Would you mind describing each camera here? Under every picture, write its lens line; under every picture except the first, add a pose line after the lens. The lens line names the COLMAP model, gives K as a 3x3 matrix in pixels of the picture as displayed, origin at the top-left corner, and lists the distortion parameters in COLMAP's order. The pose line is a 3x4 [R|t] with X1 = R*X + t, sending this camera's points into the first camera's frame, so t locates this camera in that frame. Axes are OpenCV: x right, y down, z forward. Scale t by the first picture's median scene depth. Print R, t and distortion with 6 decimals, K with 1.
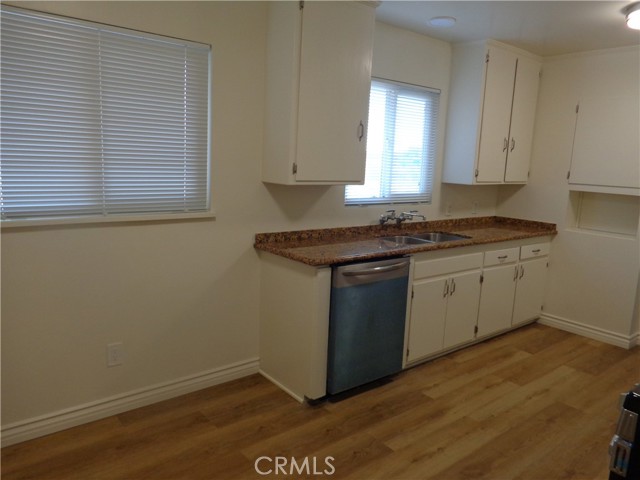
lens RADIAL K [[474.8, 0, 321.8], [0, 474.8, 241.3], [0, 0, 1]] dist [-0.008325, -0.000026]
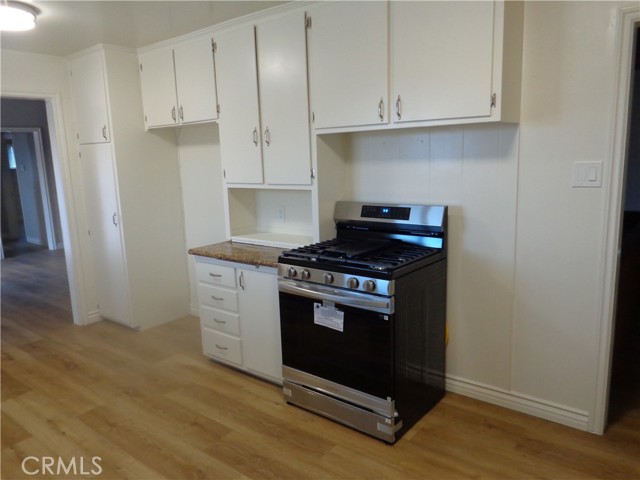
lens RADIAL K [[474.8, 0, 320.7], [0, 474.8, 239.9], [0, 0, 1]] dist [-0.008325, -0.000026]
pose [[-0.230409, -0.209157, 0.950350, -0.410561], [0.196977, 0.946384, 0.256041, -0.135947], [-0.952949, 0.246191, -0.176856, 0.548786]]
